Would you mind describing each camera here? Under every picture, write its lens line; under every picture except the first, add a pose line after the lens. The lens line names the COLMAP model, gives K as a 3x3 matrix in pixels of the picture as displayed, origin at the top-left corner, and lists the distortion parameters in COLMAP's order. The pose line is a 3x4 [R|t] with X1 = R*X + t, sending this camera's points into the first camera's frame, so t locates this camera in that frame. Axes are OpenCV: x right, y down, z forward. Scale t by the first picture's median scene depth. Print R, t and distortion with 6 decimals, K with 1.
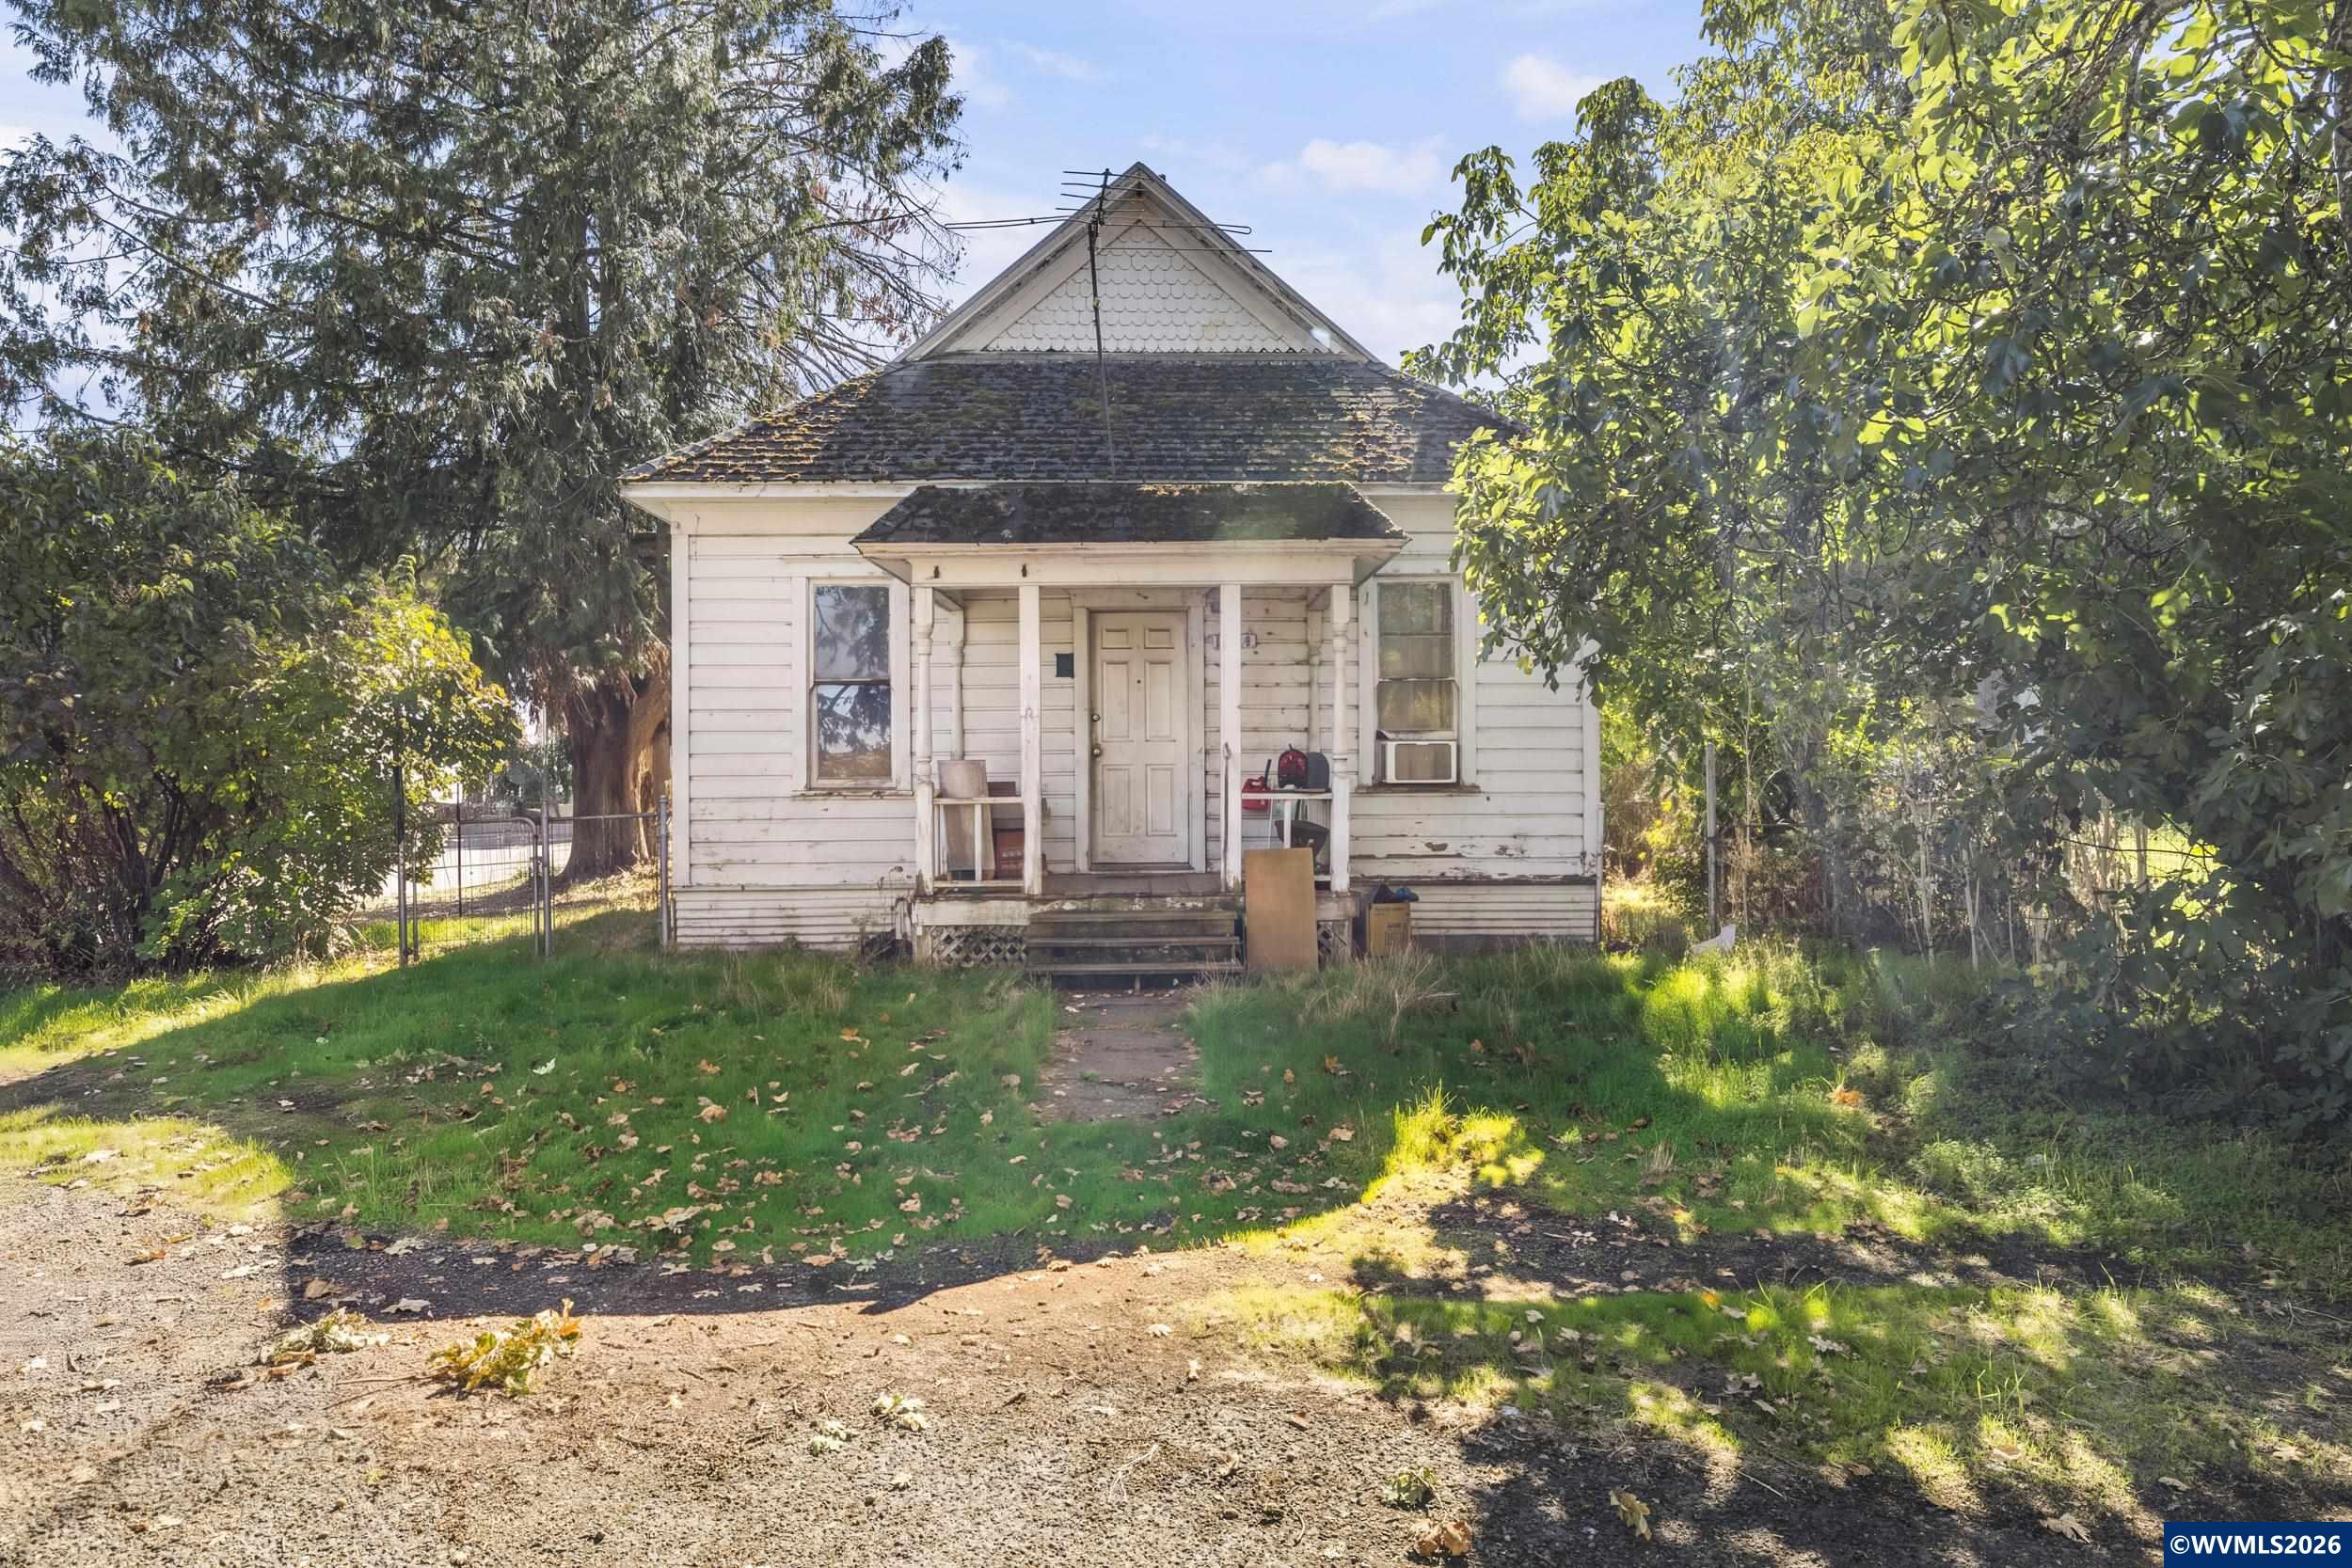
lens RADIAL K [[1354.2, 0, 1175.0], [0, 1354.2, 775.3], [0, 0, 1]] dist [0.000395, -0.000039]
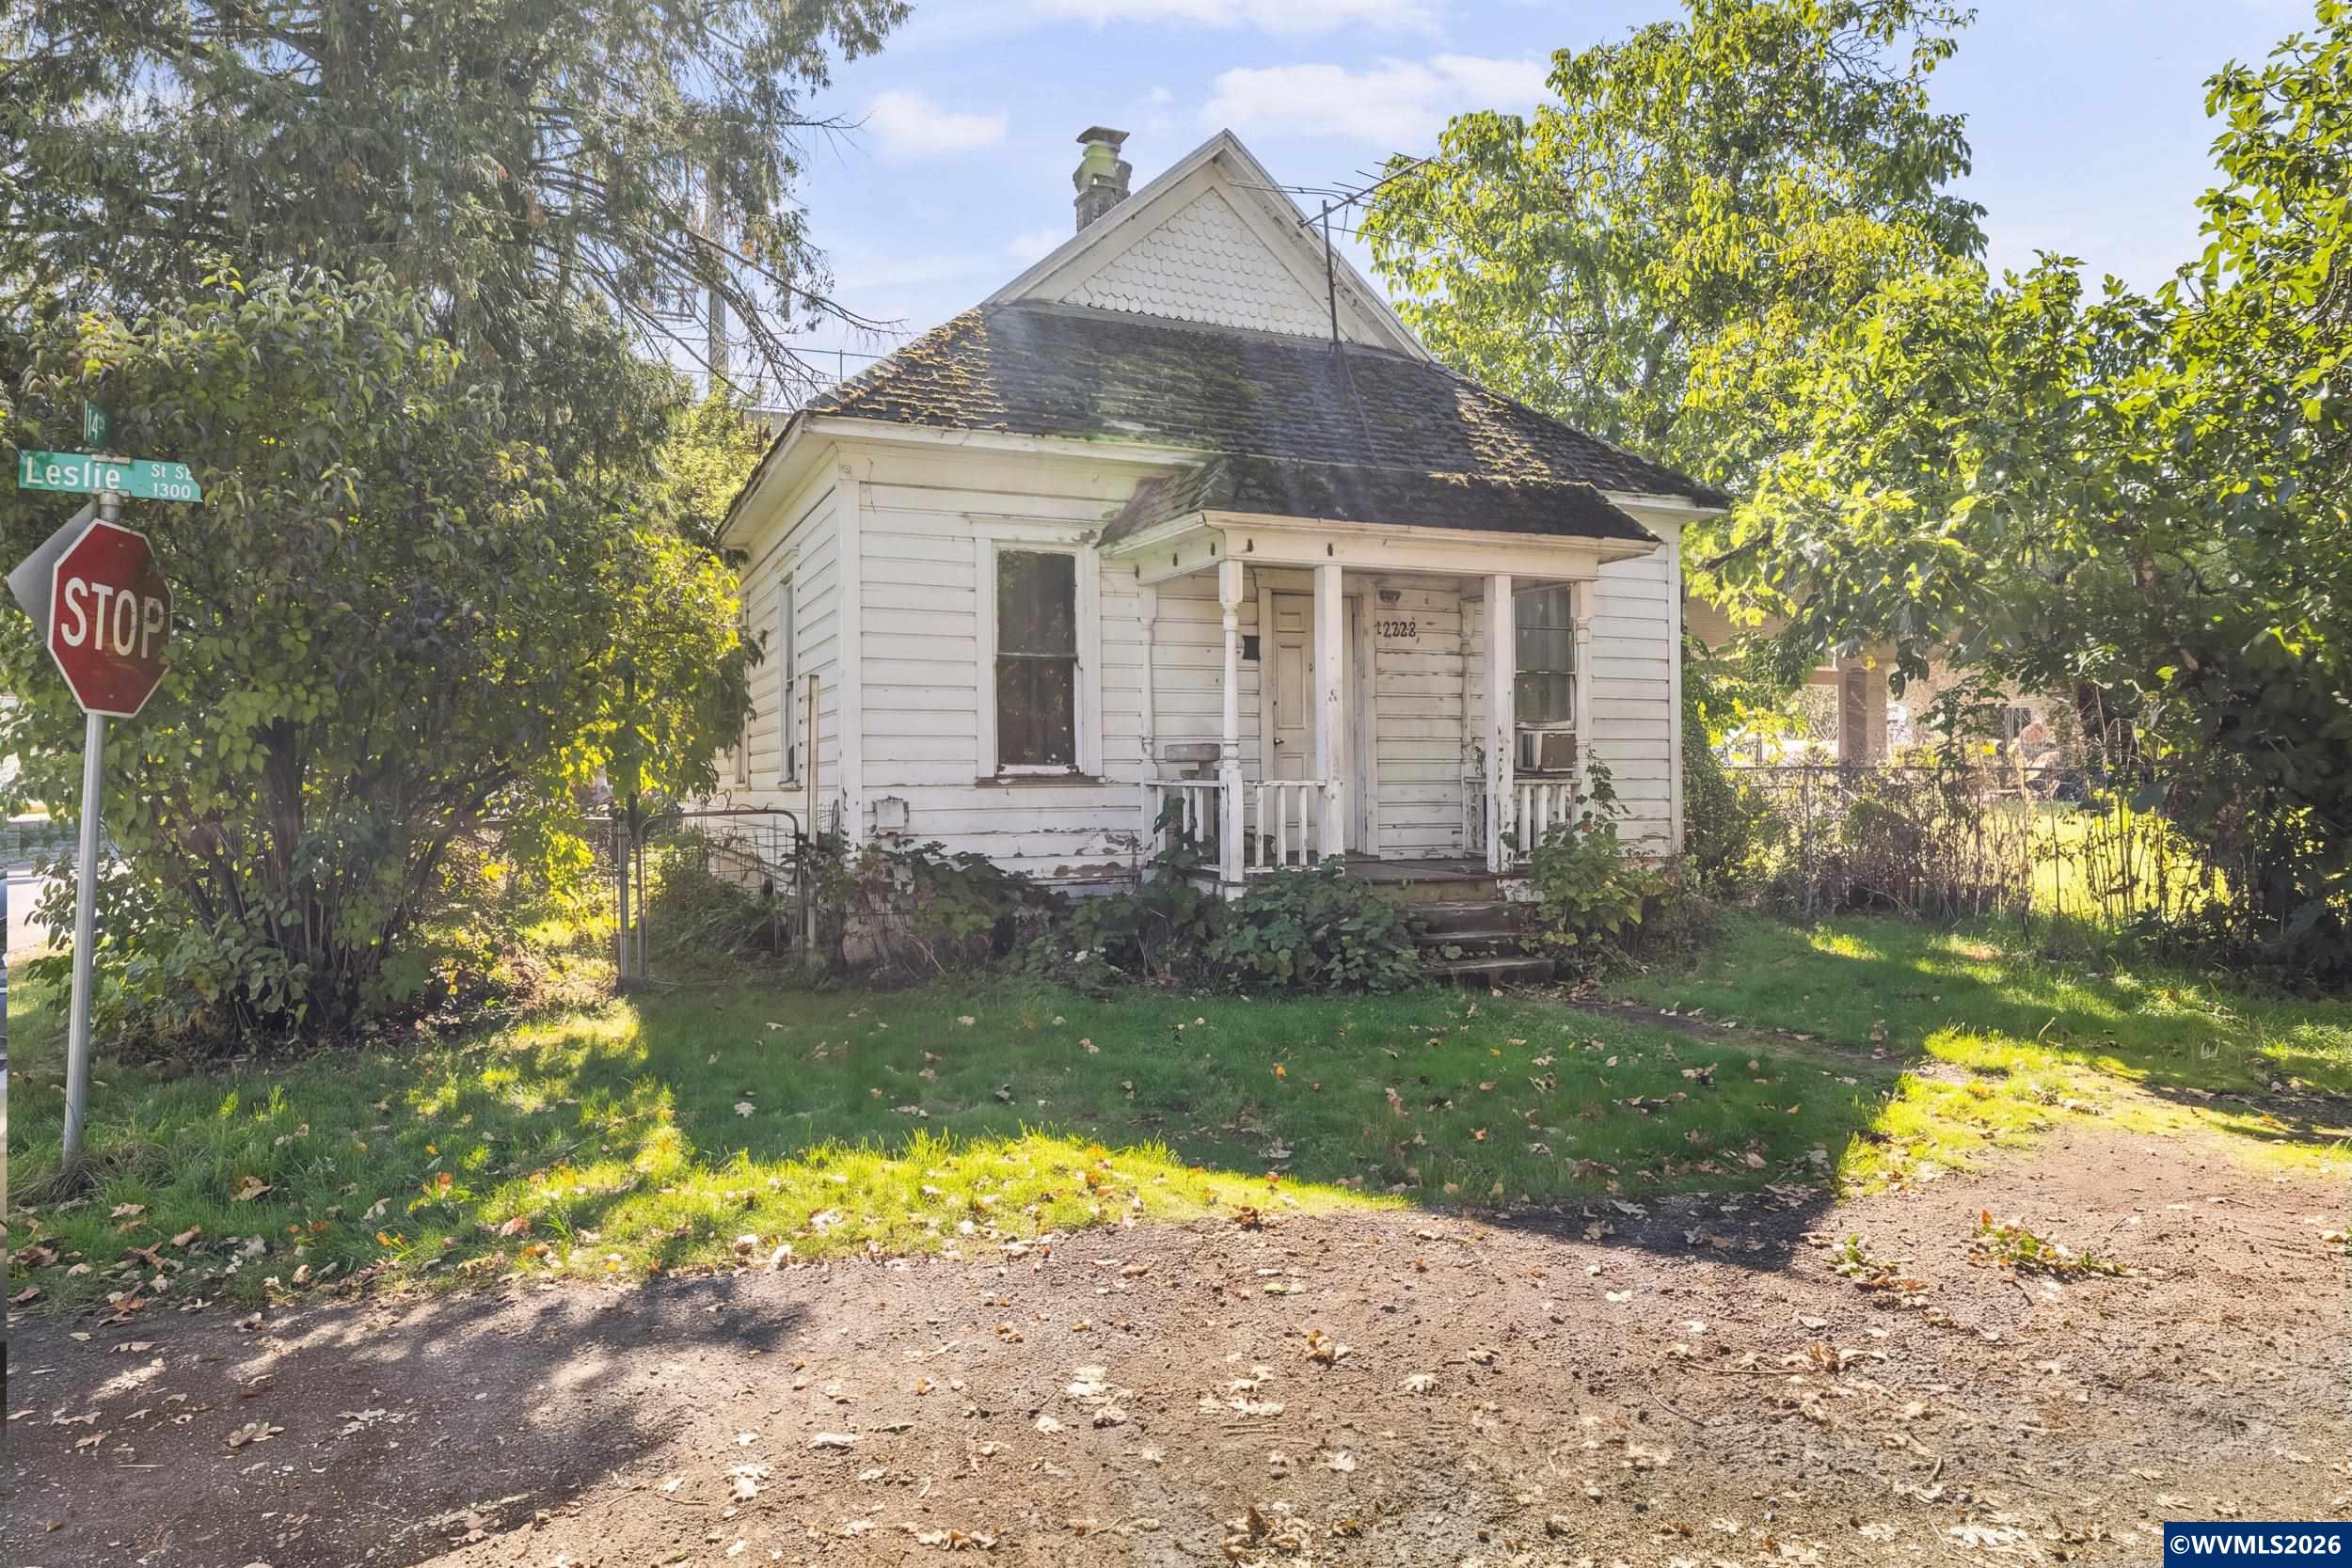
lens RADIAL K [[1423.4, 0, 1175.2], [0, 1423.4, 789.0], [0, 0, 1]] dist [-0.003702, 0.000336]
pose [[0.910640, -0.010528, 0.413066, -0.558606], [0.005055, 0.999884, 0.014339, 0.005015], [-0.413170, -0.010969, 0.910588, 0.096834]]
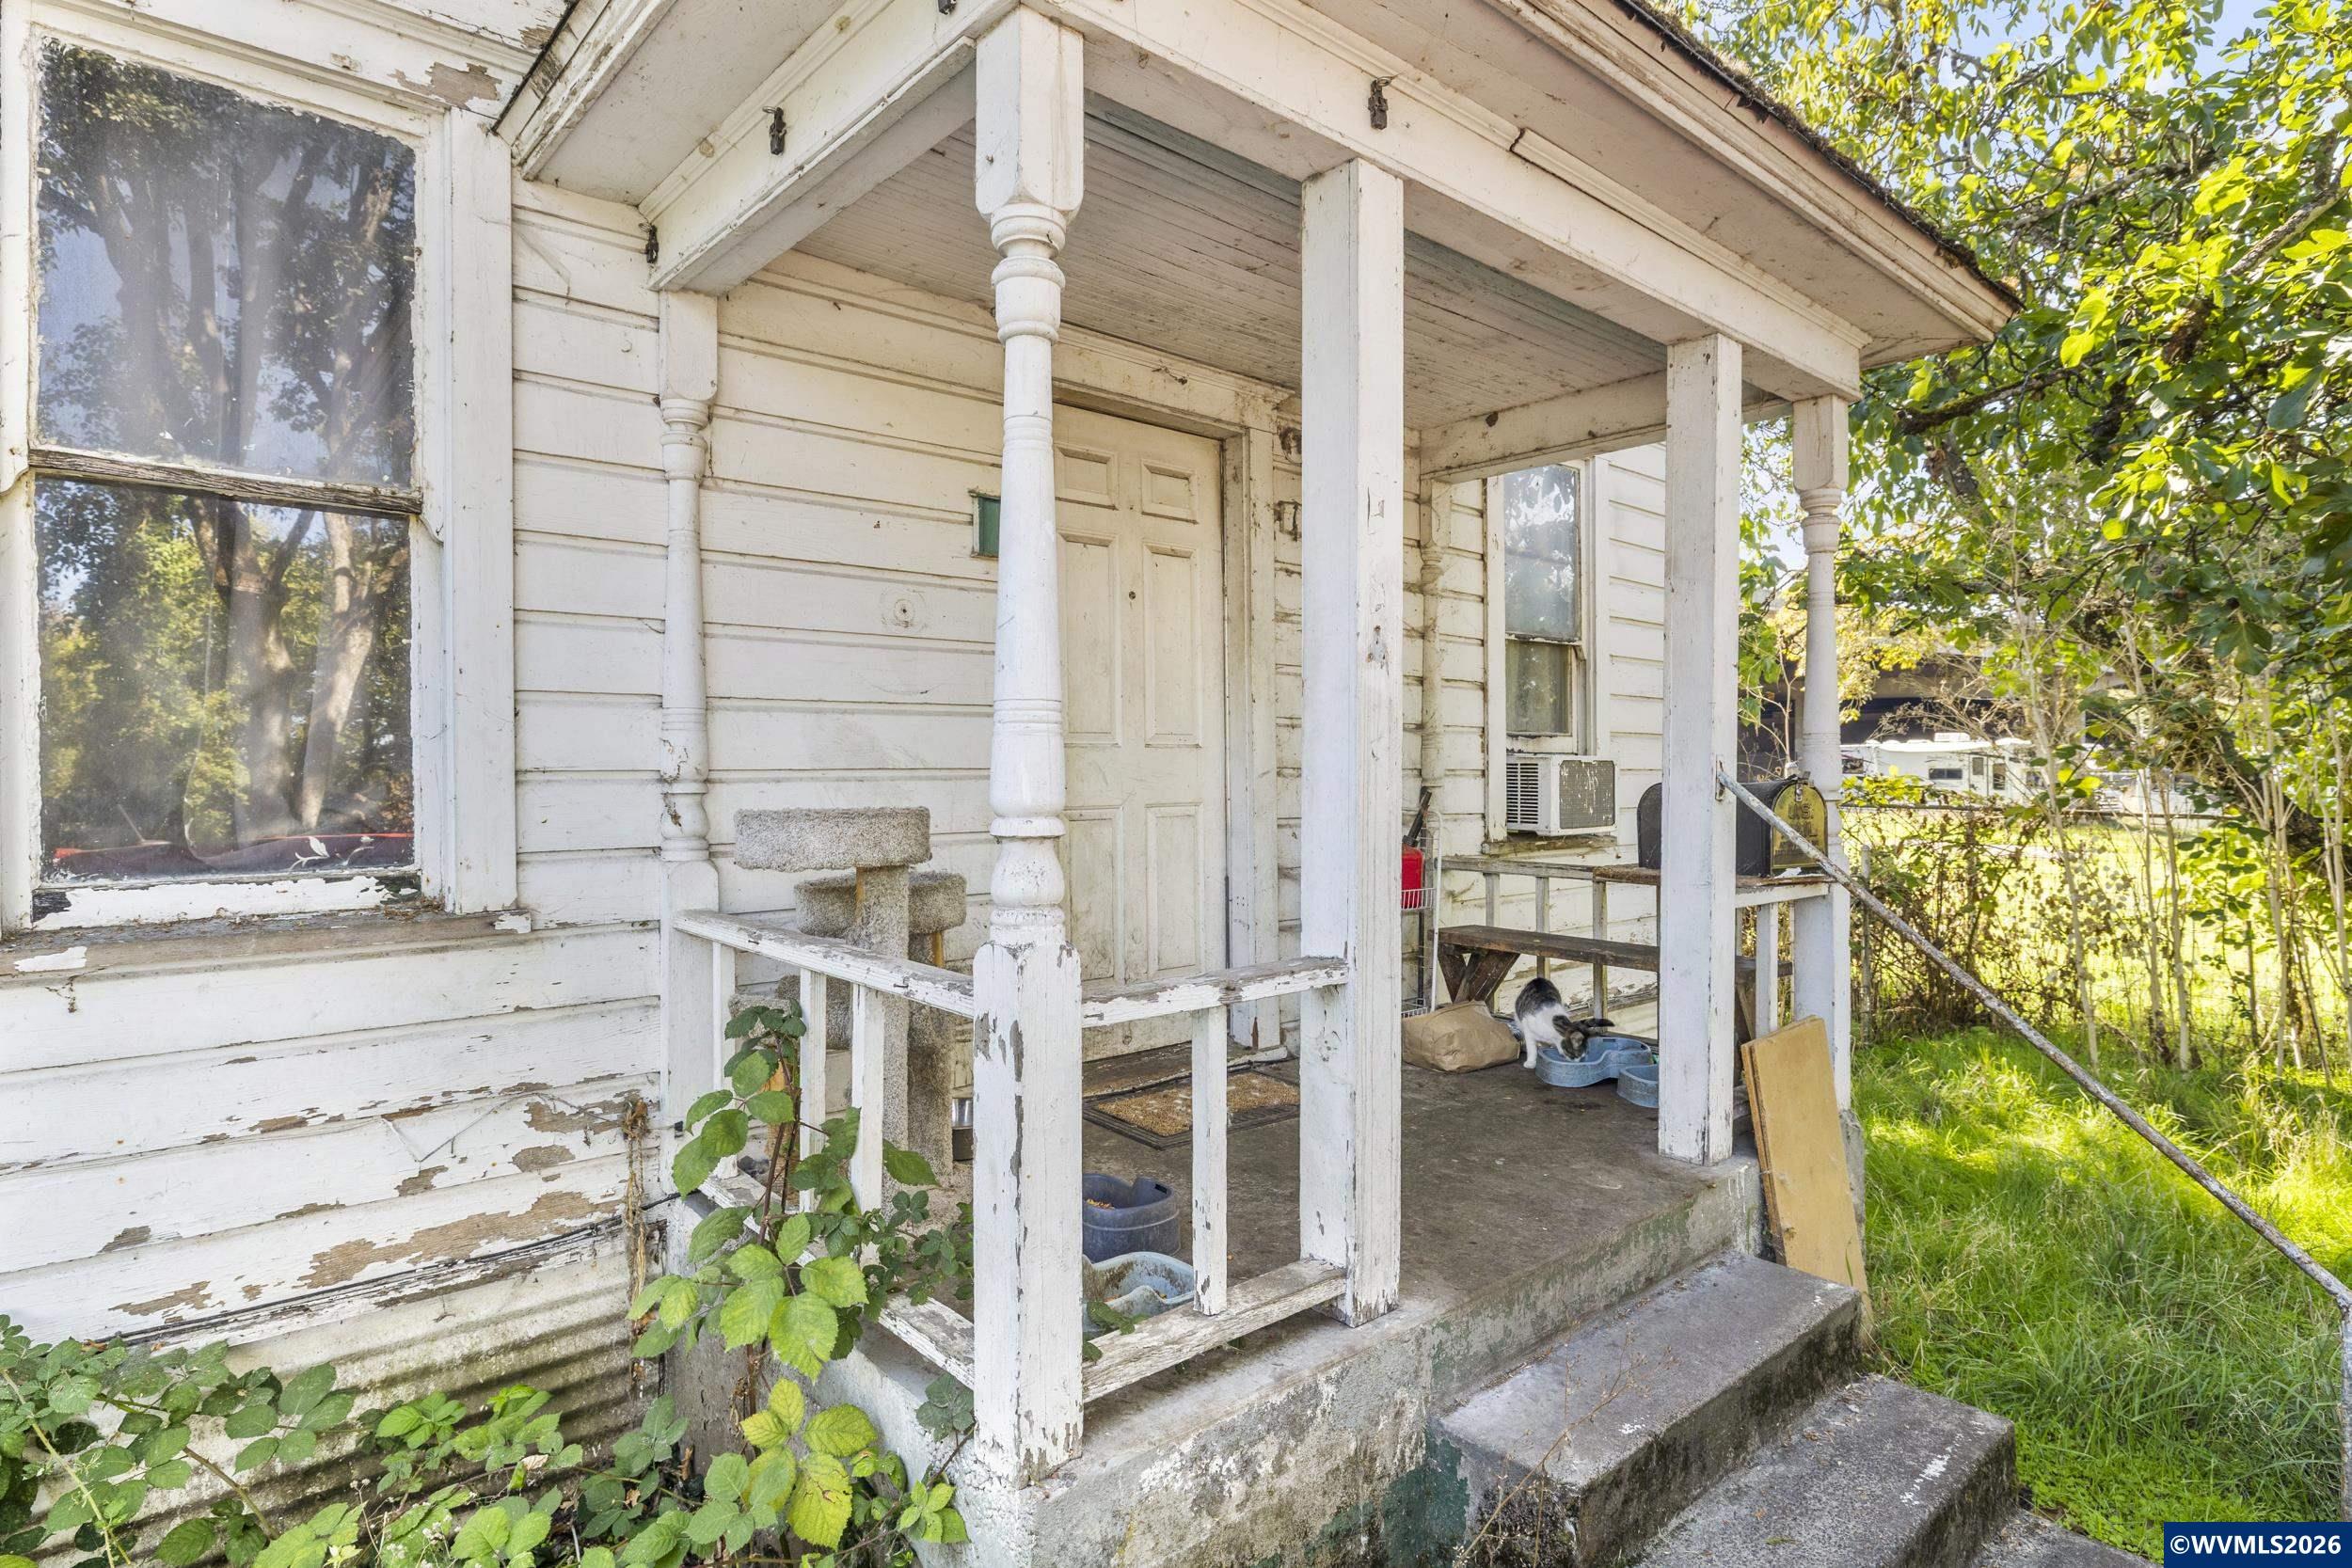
lens RADIAL K [[1243.3, 0, 1182.7], [0, 1243.3, 779.4], [0, 0, 1]] dist [0.005286, 0.000373]
pose [[0.744311, -0.003519, 0.667823, -0.264248], [-0.002310, 0.999967, 0.007843, -0.018808], [-0.667829, -0.007380, 0.744278, 0.738759]]
